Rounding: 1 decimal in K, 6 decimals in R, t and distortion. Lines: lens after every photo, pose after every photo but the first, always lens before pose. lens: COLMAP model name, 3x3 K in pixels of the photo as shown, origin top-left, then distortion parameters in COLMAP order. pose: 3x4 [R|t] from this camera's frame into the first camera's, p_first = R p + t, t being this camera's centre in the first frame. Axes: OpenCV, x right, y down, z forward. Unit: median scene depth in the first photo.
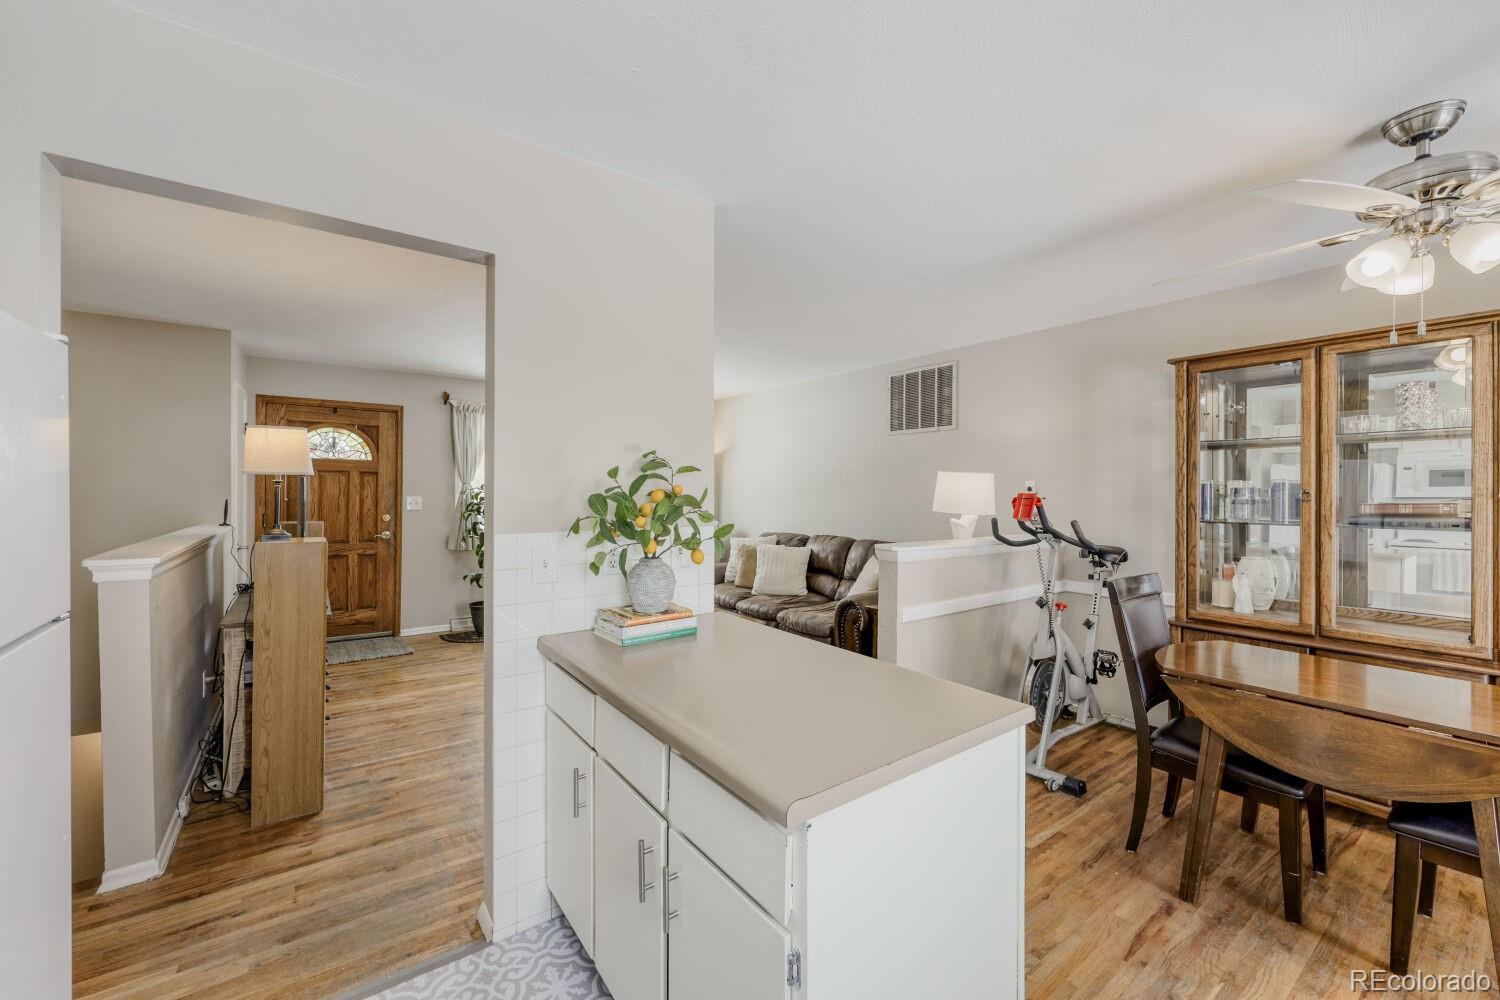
lens RADIAL K [[603.5, 0, 748.9], [0, 603.5, 494.2], [0, 0, 1]] dist [-0.000248, -0.000199]
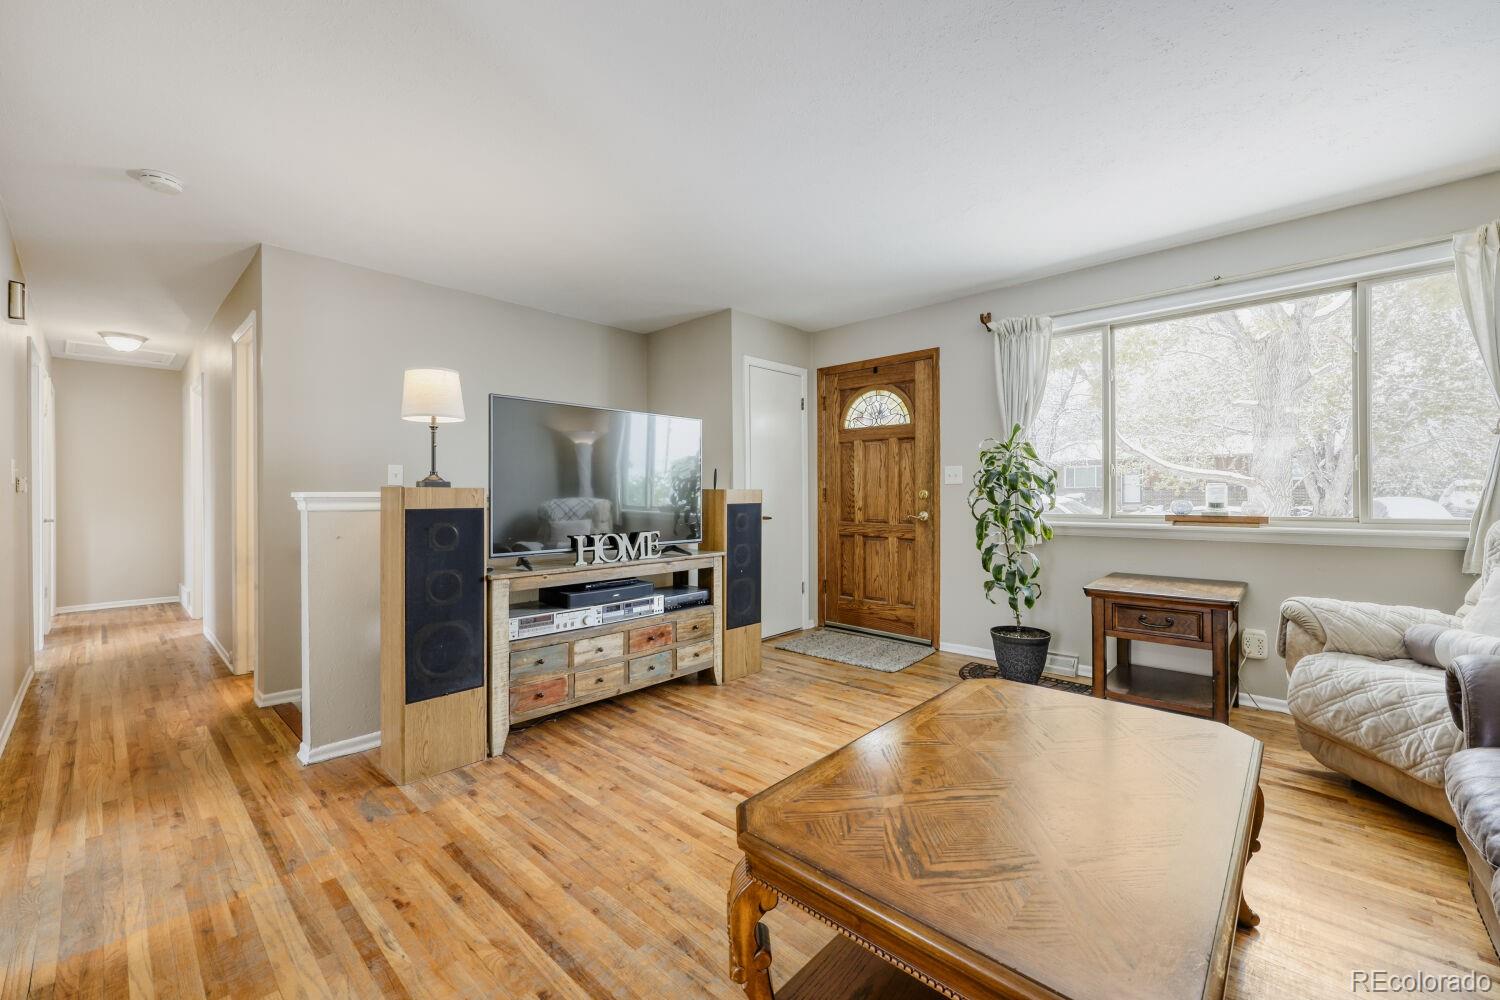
lens RADIAL K [[603.5, 0, 747.0], [0, 603.5, 494.6], [0, 0, 1]] dist [-0.000248, -0.000199]
pose [[0.189215, -0.009138, -0.981893, 0.131463], [-0.000285, 0.999956, -0.009361, 0.048468], [0.981936, 0.002051, 0.189204, 0.642150]]
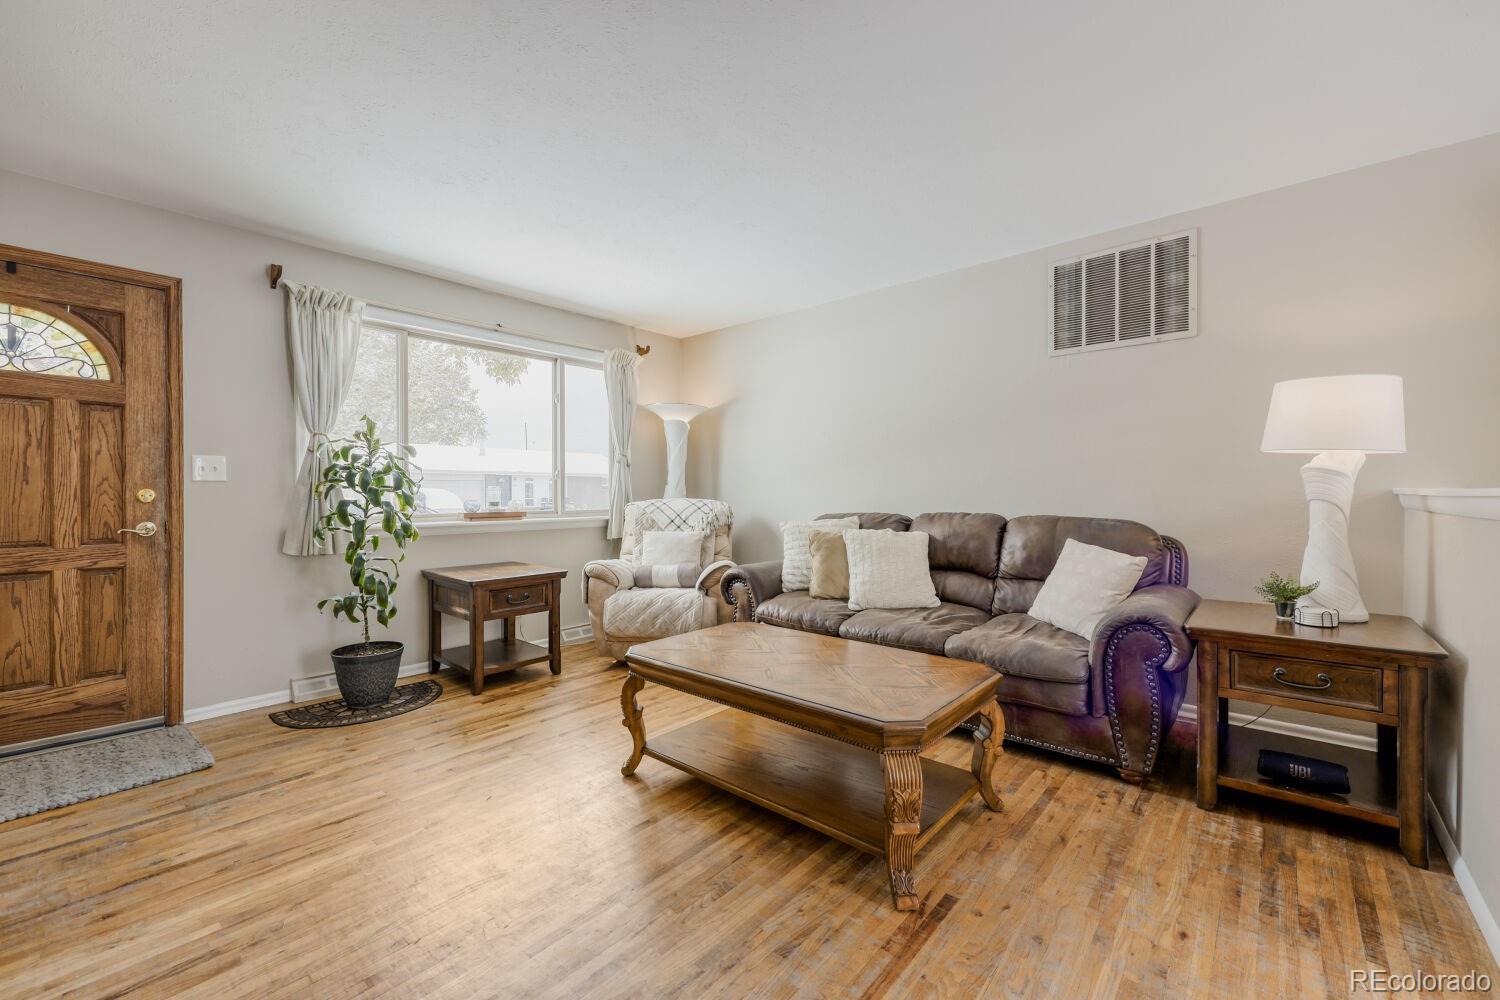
lens RADIAL K [[603.5, 0, 746.1], [0, 603.5, 500.0], [0, 0, 1]] dist [-0.000248, -0.000199]
pose [[0.976275, -0.013296, 0.216127, -0.222540], [0.011982, 0.999901, 0.007387, 0.046541], [-0.216204, -0.004622, 0.976337, 0.404009]]
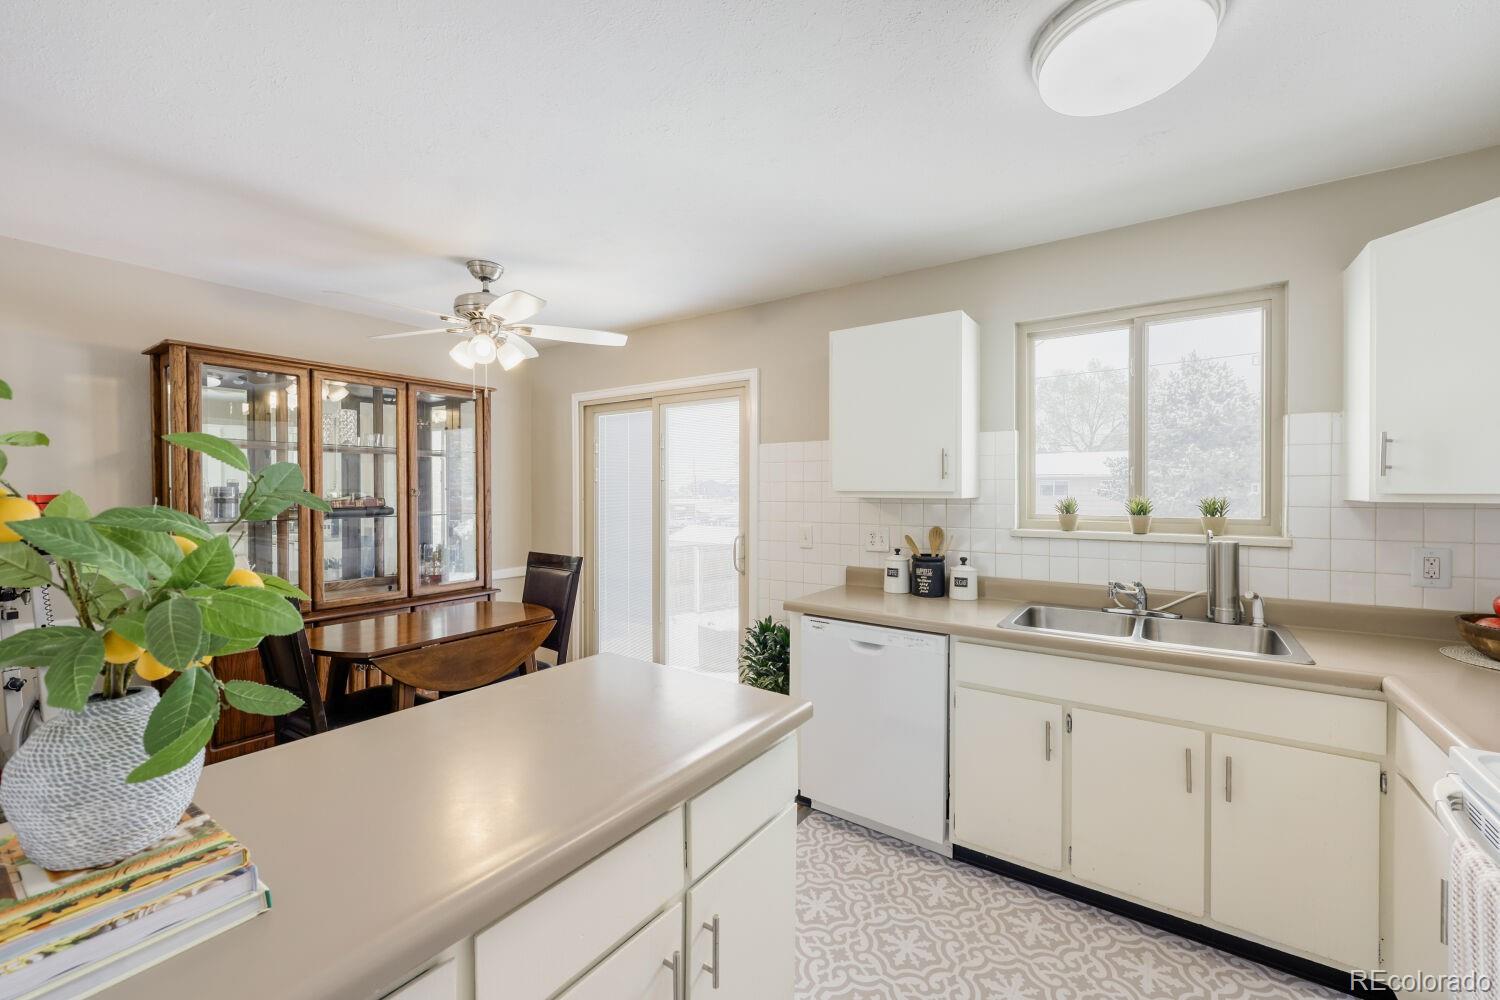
lens RADIAL K [[603.5, 0, 750.7], [0, 603.5, 492.8], [0, 0, 1]] dist [-0.000248, -0.000199]
pose [[-0.333077, -0.006886, 0.942874, -0.226070], [0.005595, 0.999941, 0.009280, -0.003567], [-0.942883, 0.008367, -0.333019, 0.278246]]
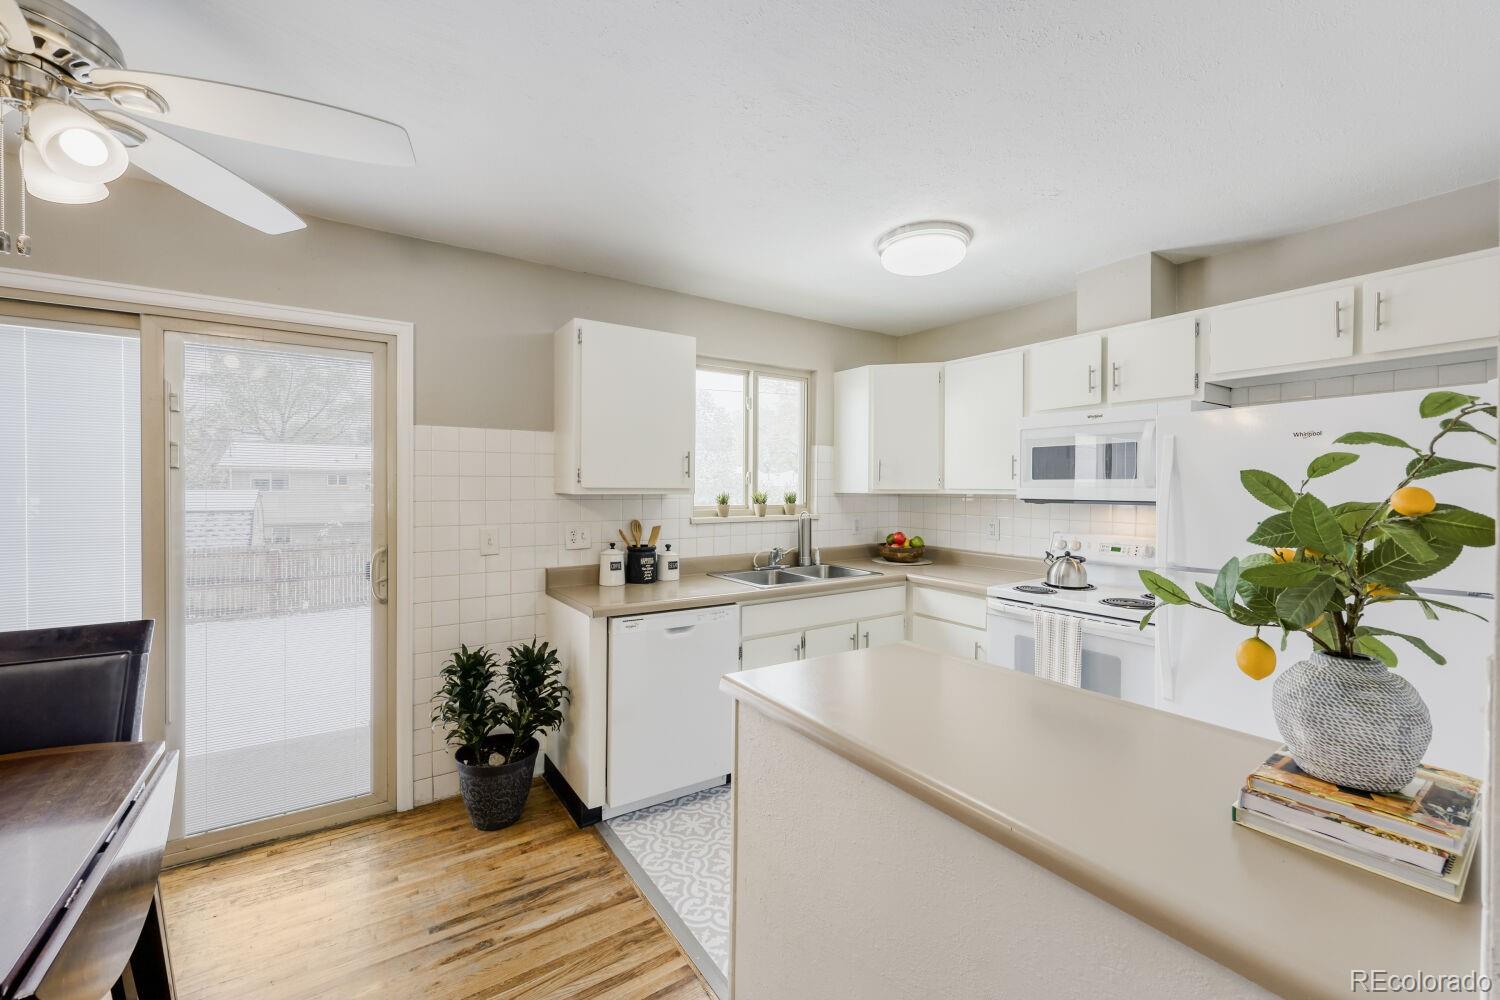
lens RADIAL K [[603.5, 0, 744.6], [0, 603.5, 494.7], [0, 0, 1]] dist [-0.000248, -0.000199]
pose [[-0.999461, -0.007065, 0.032073, 0.095508], [-0.006423, 0.999778, 0.020079, -0.004984], [-0.032207, 0.019862, -0.999284, 0.528718]]
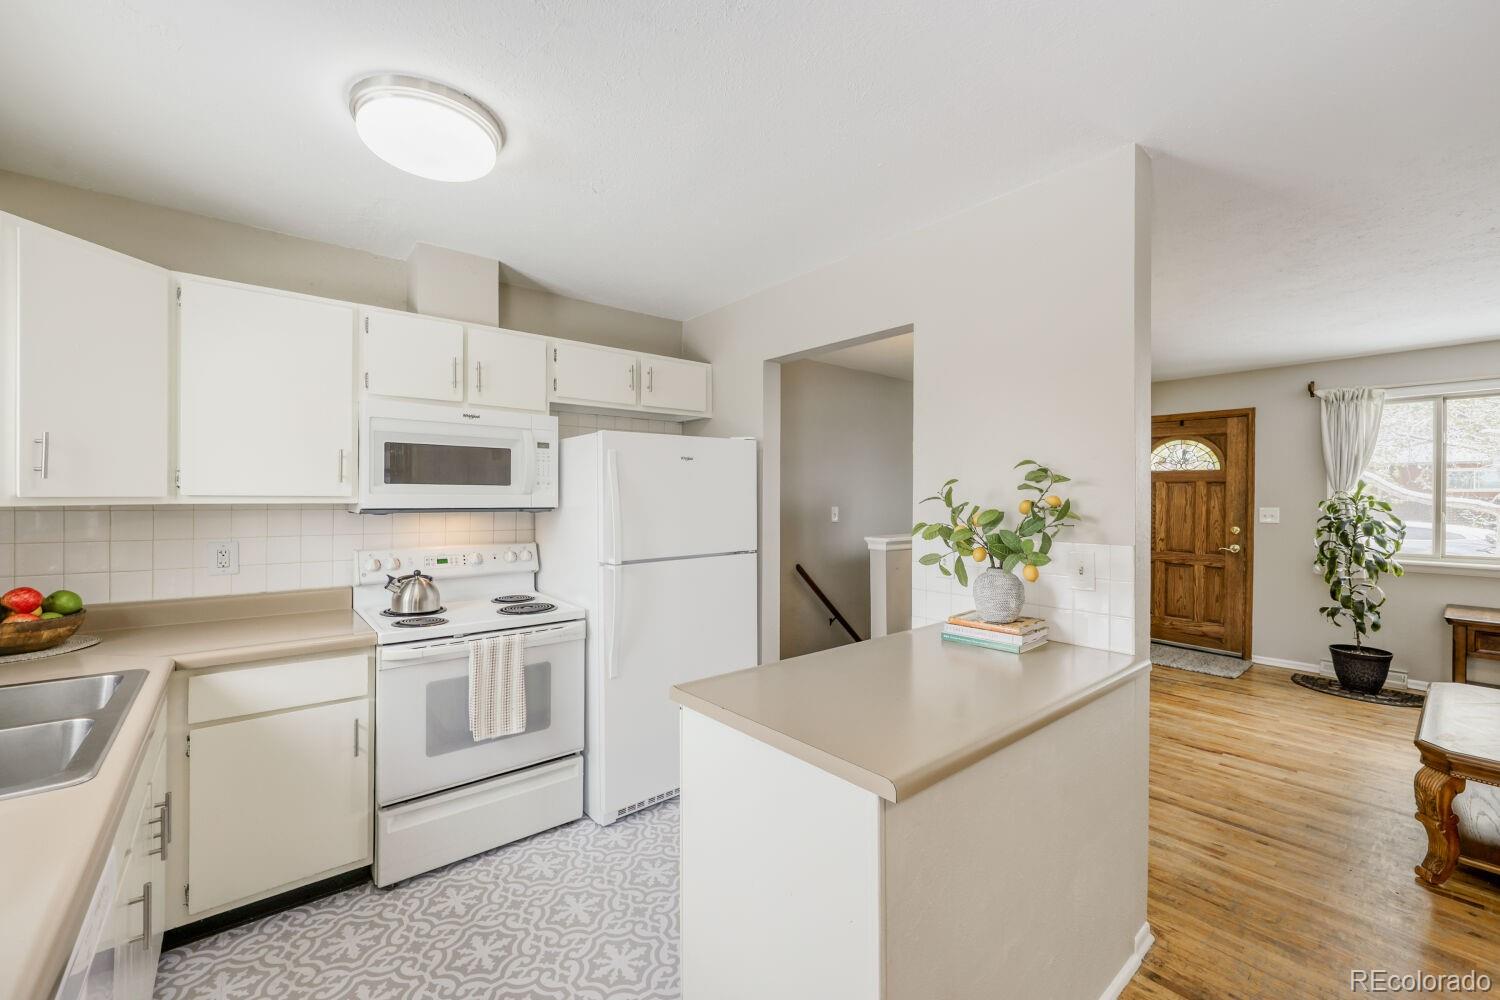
lens RADIAL K [[603.5, 0, 748.2], [0, 603.5, 498.6], [0, 0, 1]] dist [-0.000248, -0.000199]
pose [[0.060967, -0.002171, -0.998137, 0.293506], [-0.009519, 0.999951, -0.002757, 0.000071], [0.998094, 0.009670, 0.060944, 0.195109]]
